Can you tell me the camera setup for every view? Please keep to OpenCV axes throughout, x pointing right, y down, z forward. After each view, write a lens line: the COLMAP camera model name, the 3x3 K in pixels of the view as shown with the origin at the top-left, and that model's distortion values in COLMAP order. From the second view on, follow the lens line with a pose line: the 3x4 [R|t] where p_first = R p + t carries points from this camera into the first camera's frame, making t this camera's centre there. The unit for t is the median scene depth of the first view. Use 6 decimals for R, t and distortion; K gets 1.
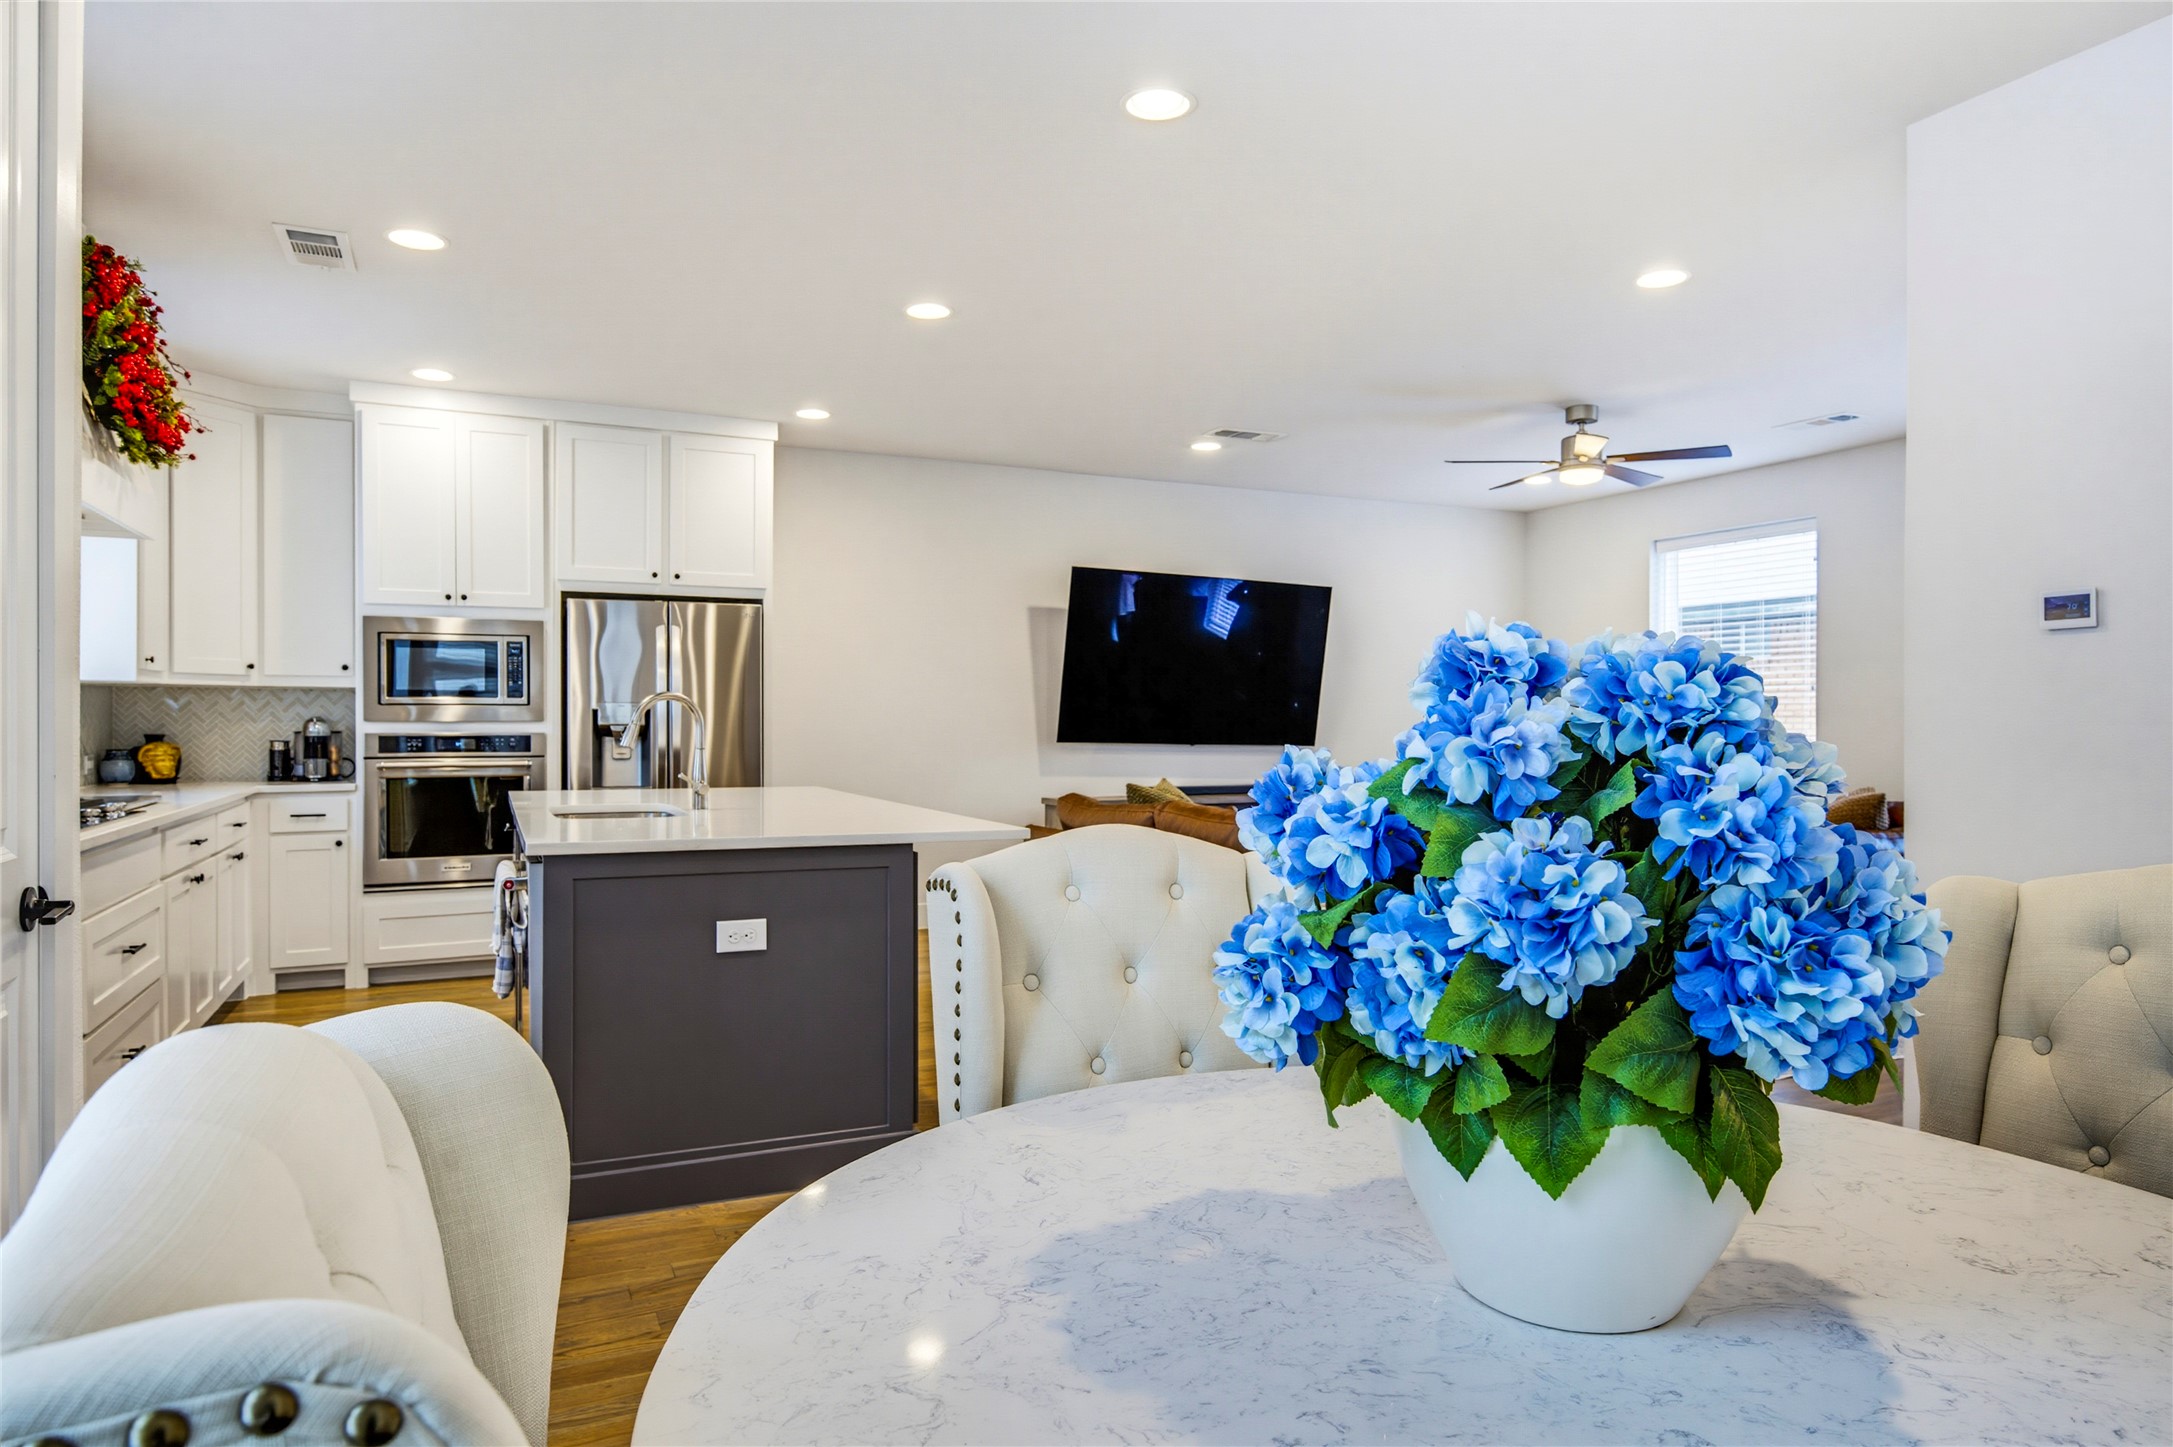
lens RADIAL K [[1332.2, 0, 1085.8], [0, 1332.2, 729.2], [0, 0, 1]] dist [0.006678, 0.003210]
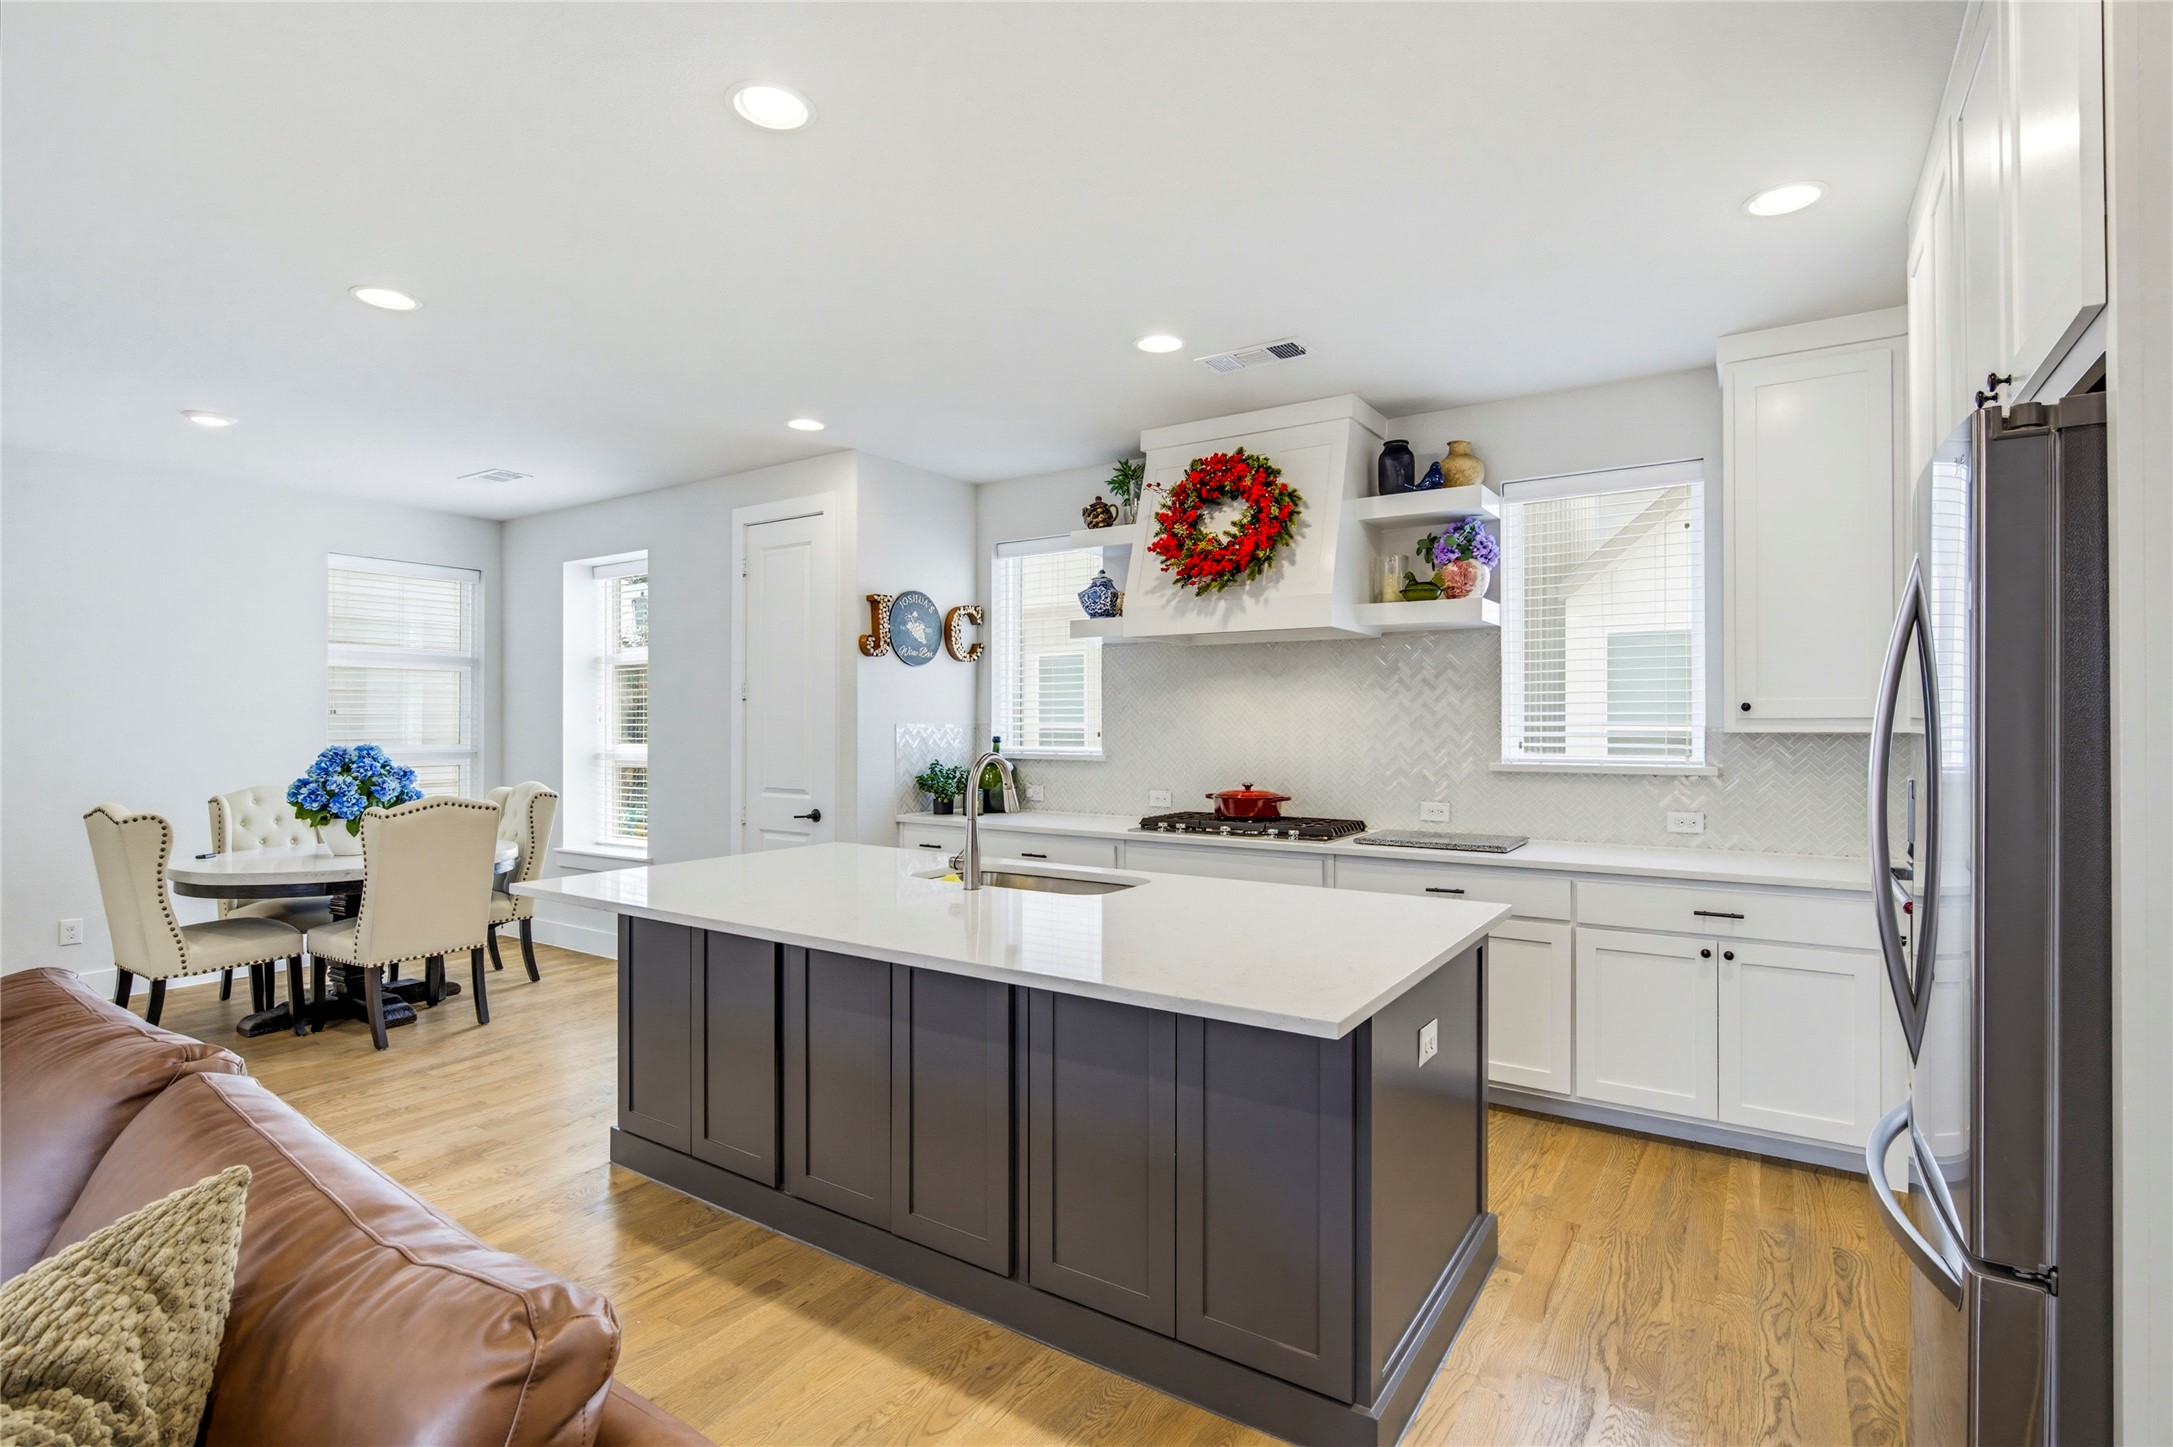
lens RADIAL K [[1036.3, 0, 1092.2], [0, 1036.3, 722.0], [0, 0, 1]] dist [-0.007276, -0.000286]
pose [[-0.847711, -0.004454, -0.530439, 0.001012], [-0.006078, 0.999981, 0.001317, -0.035428], [0.530423, 0.004340, -0.847722, 1.147723]]
